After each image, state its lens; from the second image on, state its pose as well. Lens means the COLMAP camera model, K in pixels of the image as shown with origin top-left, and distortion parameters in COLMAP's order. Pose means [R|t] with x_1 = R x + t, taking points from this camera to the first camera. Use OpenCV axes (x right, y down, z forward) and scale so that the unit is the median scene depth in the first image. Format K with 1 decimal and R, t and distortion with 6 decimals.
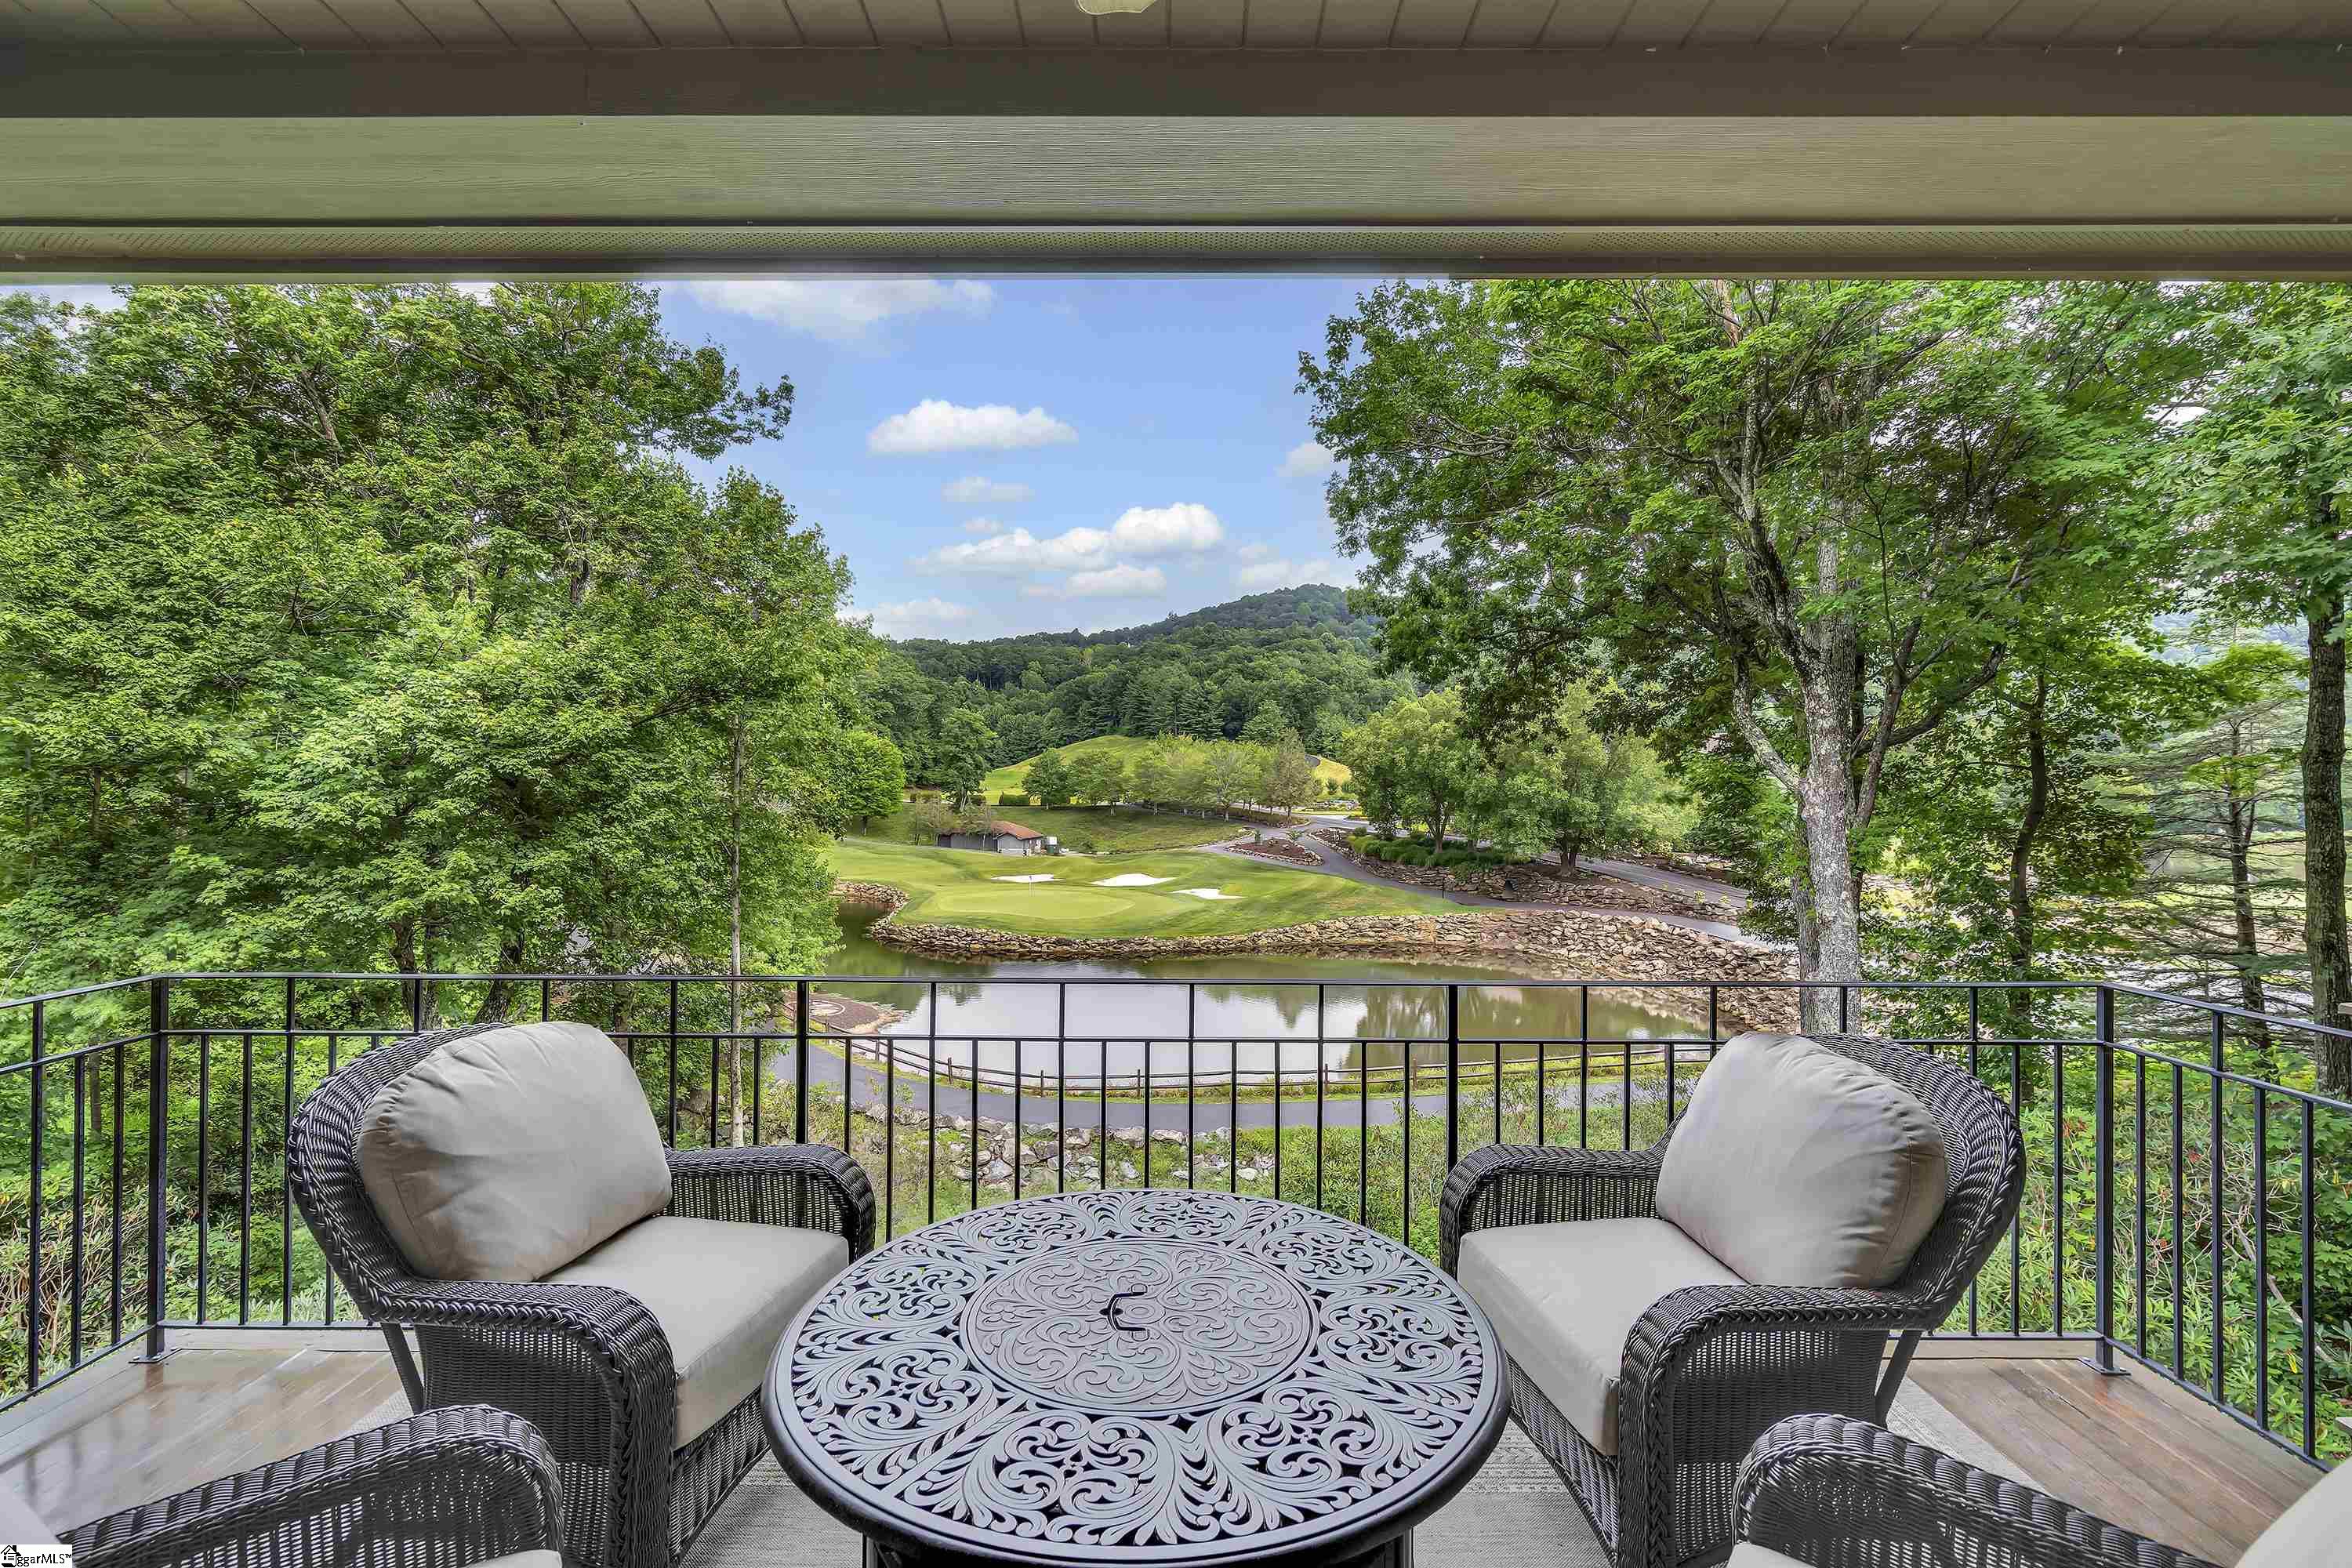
lens RADIAL K [[1057.3, 0, 1173.5], [0, 1057.3, 784.7], [0, 0, 1]] dist [-0.001957, 0.000976]
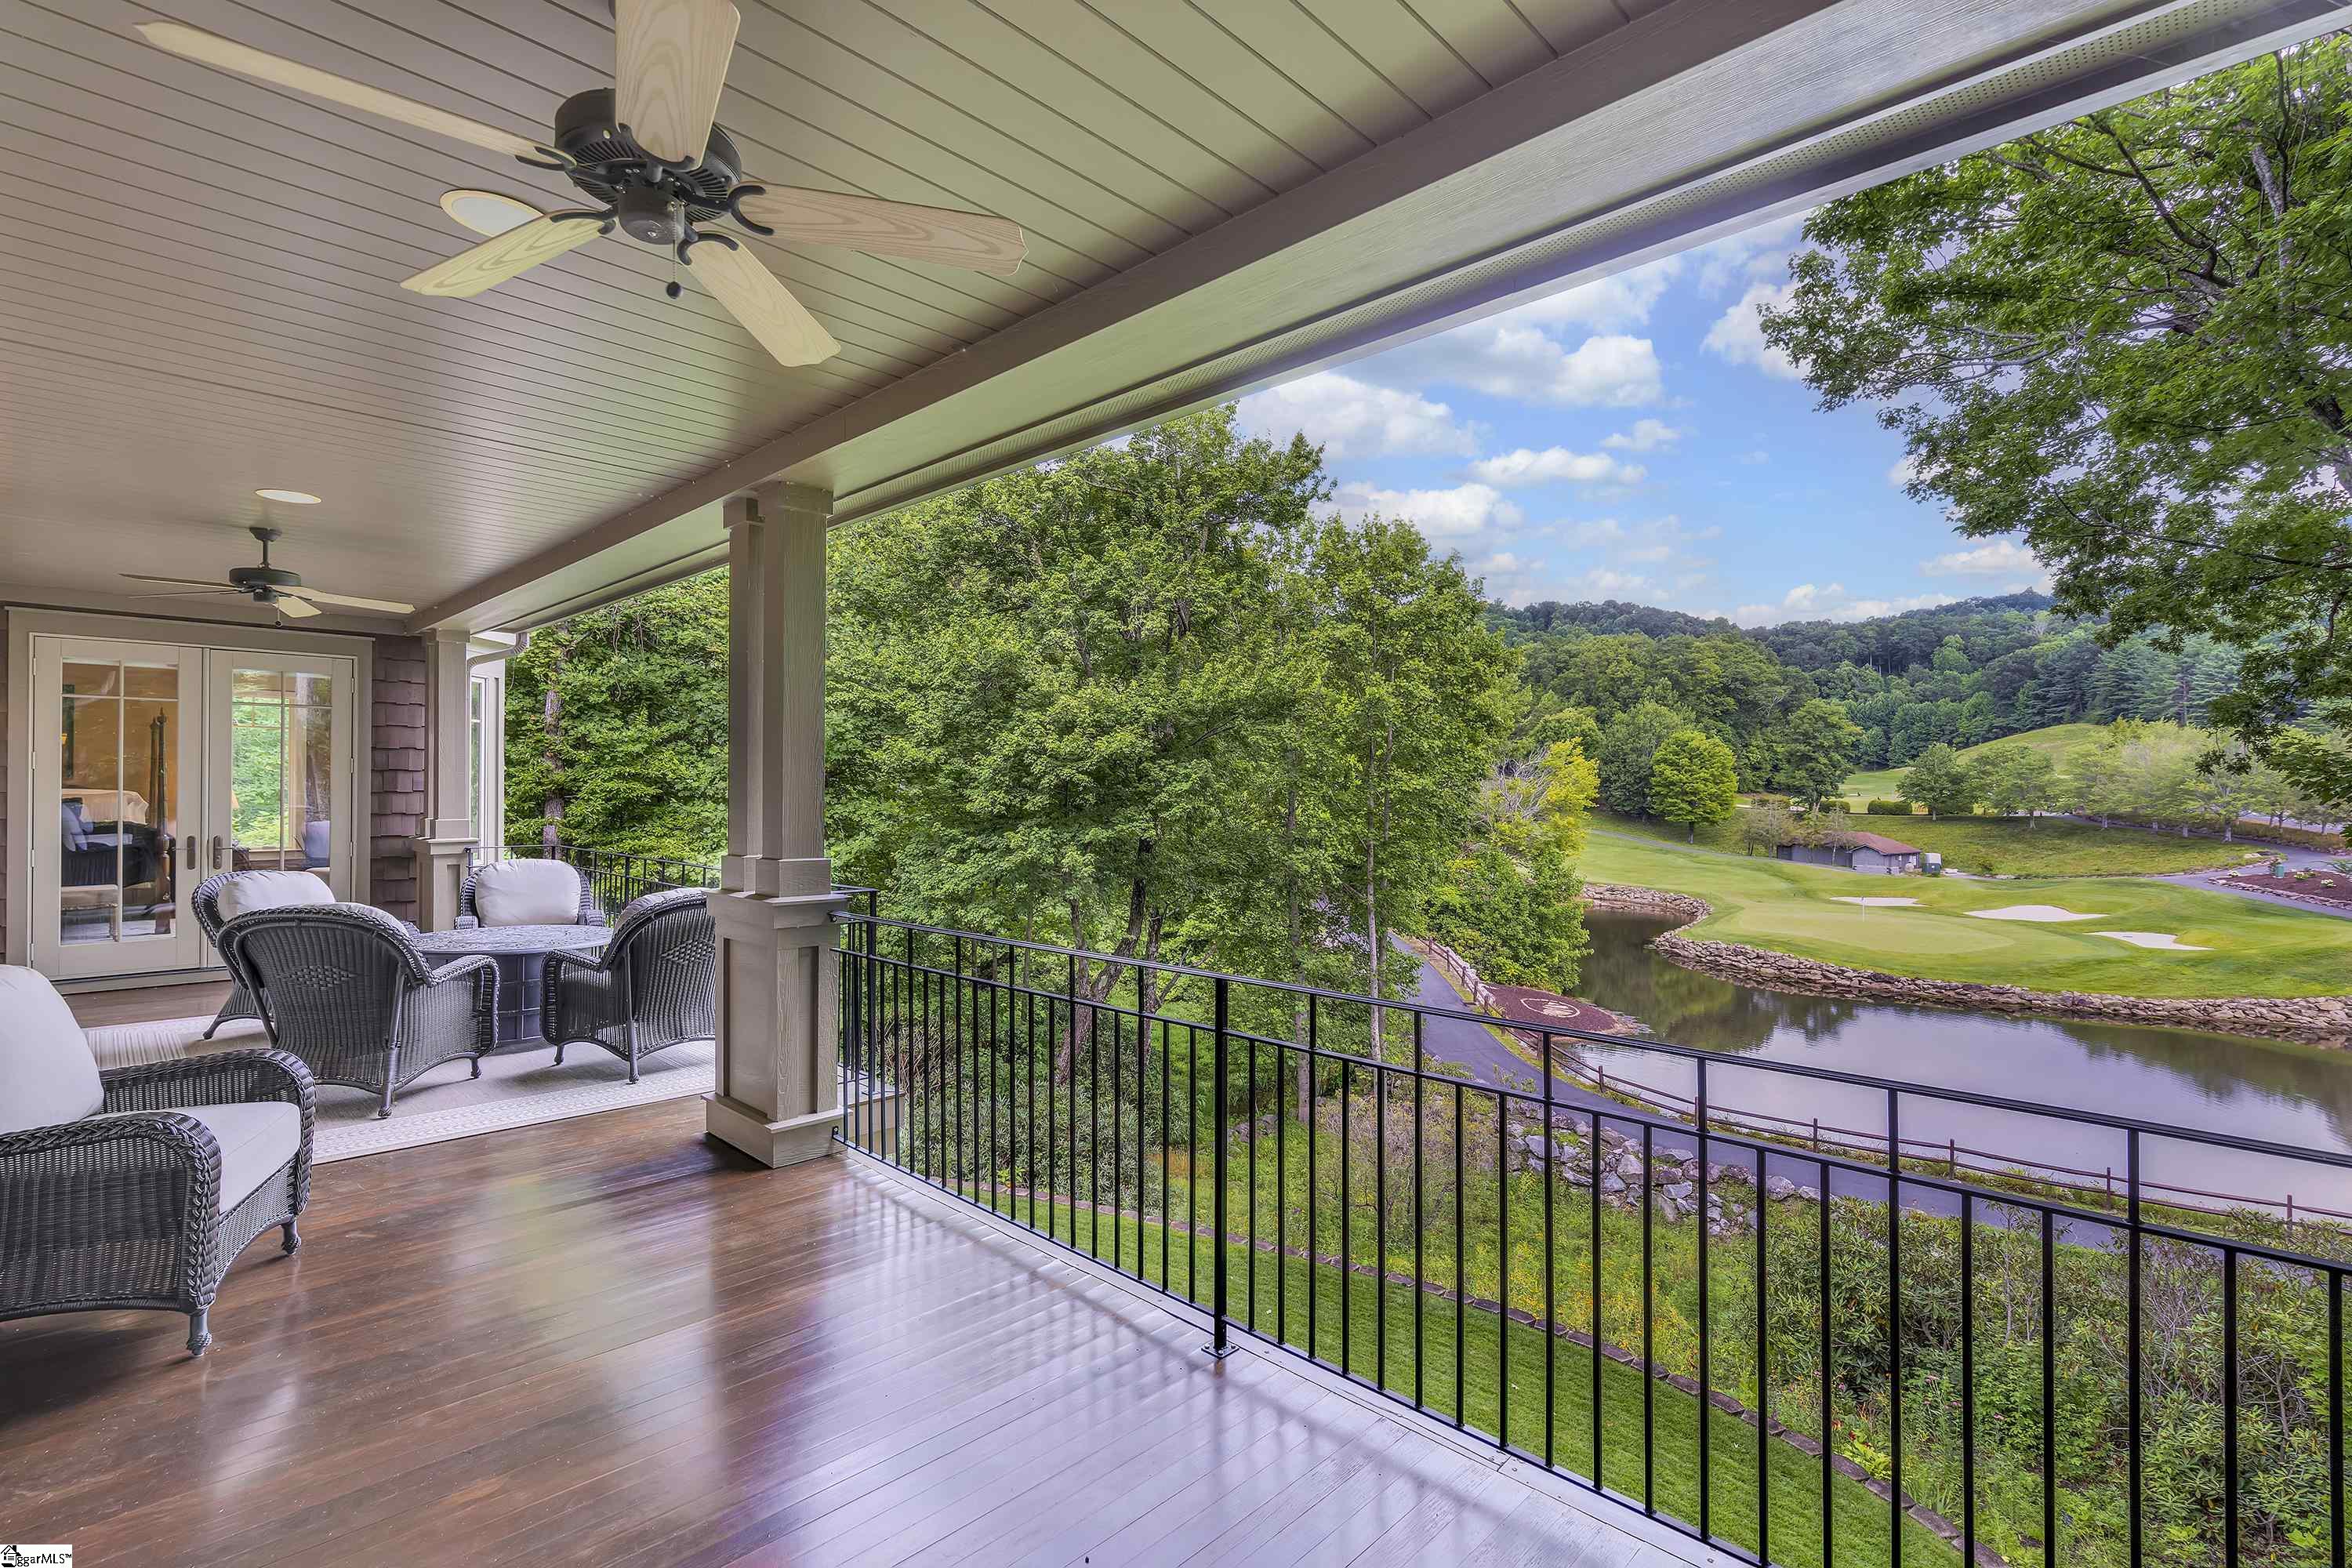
lens RADIAL K [[1082.7, 0, 1168.5], [0, 1082.7, 785.3], [0, 0, 1]] dist [0.000203, -0.000547]
pose [[0.717328, 0.001316, -0.696734, 0.073907], [-0.003129, 0.999994, -0.001333, 0.000003], [0.696729, 0.003136, 0.717328, -0.001322]]
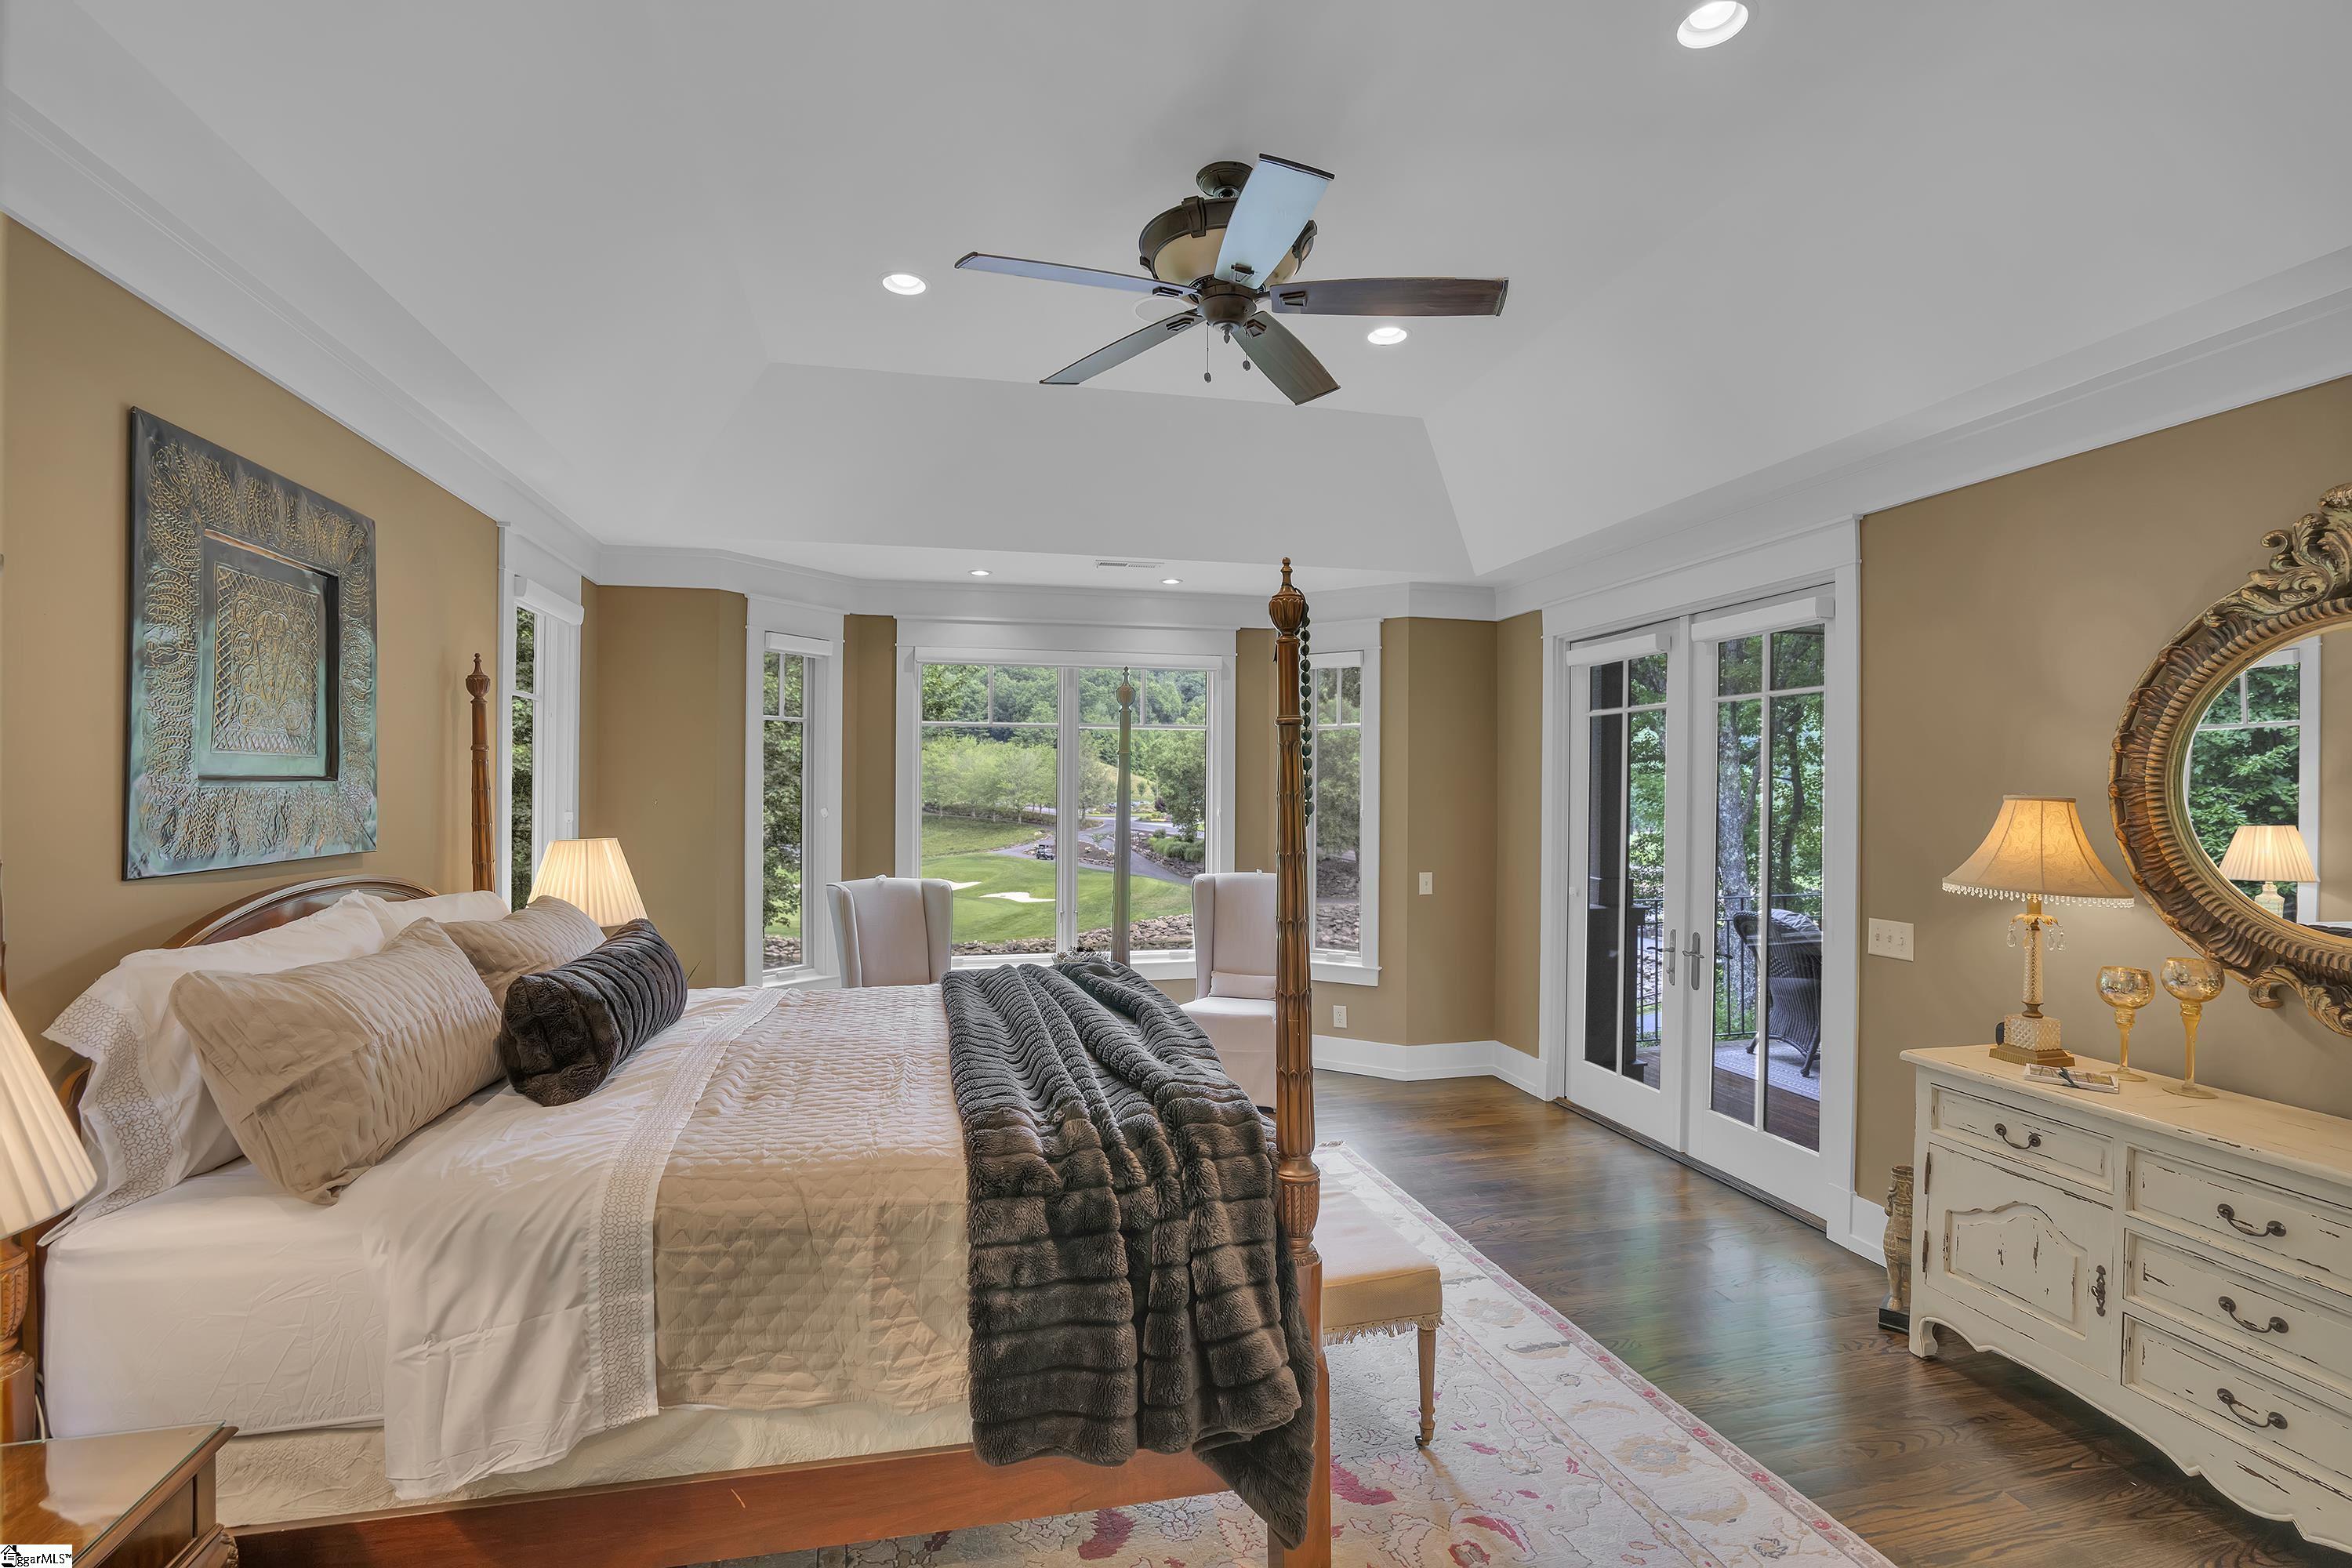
lens RADIAL K [[1083.1, 0, 1174.4], [0, 1083.1, 781.3], [0, 0, 1]] dist [-0.058734, 0.024151]
pose [[0.972759, -0.001116, 0.231815, -0.069205], [0.002121, 0.999989, -0.004087, -0.002492], [-0.231808, 0.004467, 0.972751, -0.034121]]
